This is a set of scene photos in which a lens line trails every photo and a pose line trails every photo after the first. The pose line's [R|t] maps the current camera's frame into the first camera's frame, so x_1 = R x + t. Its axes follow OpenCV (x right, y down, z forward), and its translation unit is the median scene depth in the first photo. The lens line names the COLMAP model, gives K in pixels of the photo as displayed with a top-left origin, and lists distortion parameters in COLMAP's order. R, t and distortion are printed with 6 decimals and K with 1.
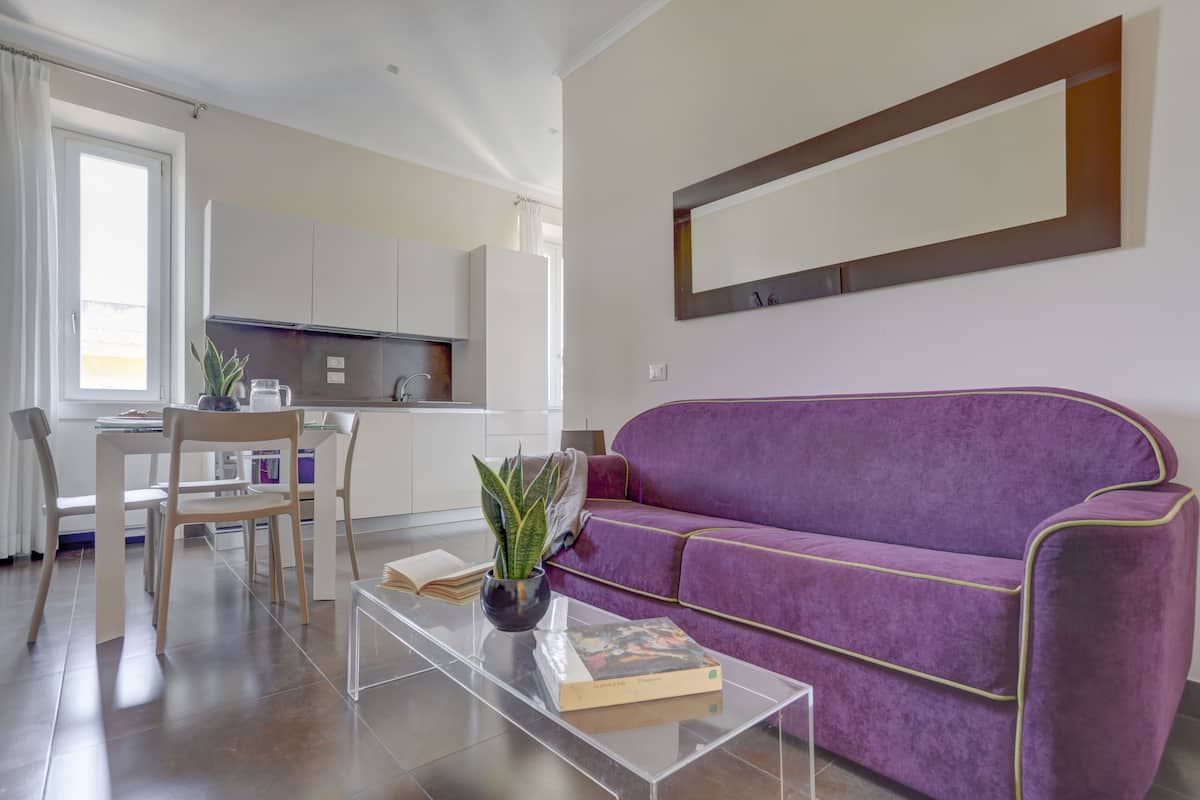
lens RADIAL K [[592.6, 0, 600.4], [0, 592.6, 406.6], [0, 0, 1]] dist [0.000521, 0.000389]
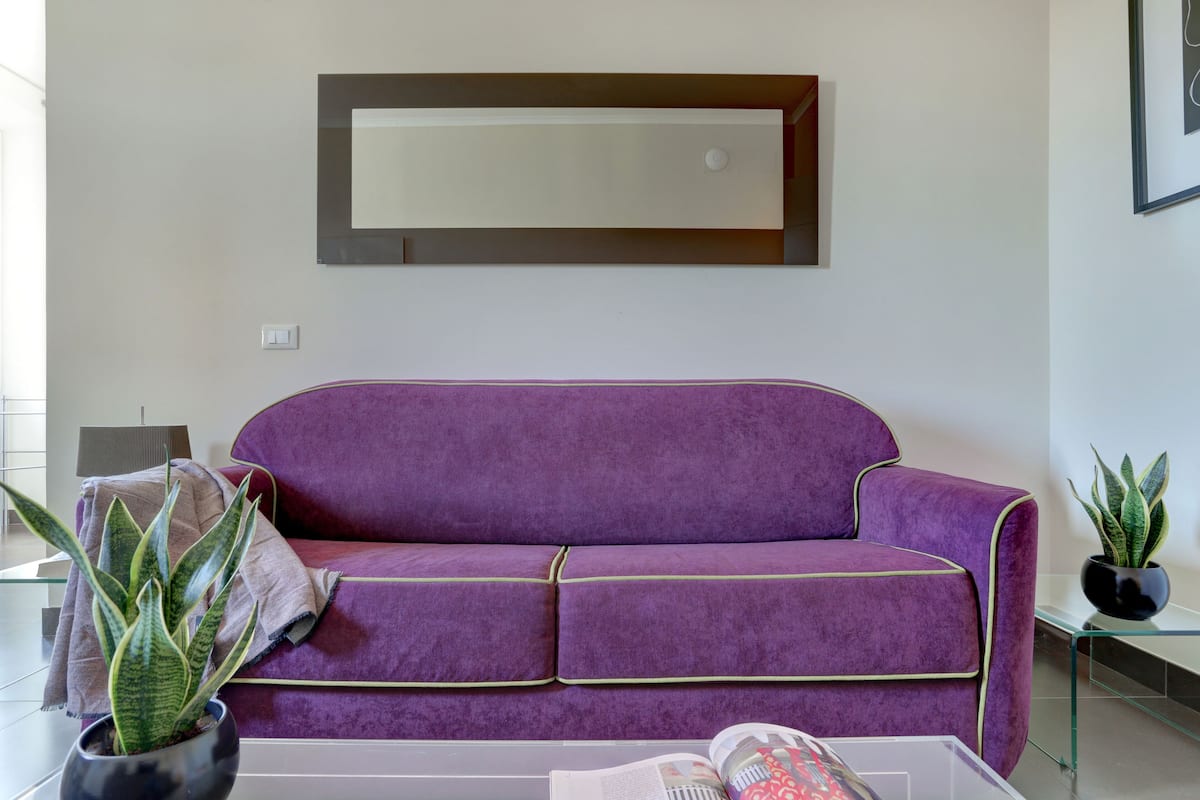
lens RADIAL K [[635.4, 0, 600.0], [0, 635.4, 400.0], [0, 0, 1]] dist [-0.032859, 0.000095]
pose [[0.648646, 0.014367, 0.760954, -0.370416], [-0.018464, 0.999825, -0.003137, 0.014969], [-0.760866, -0.012015, 0.648798, 0.494602]]
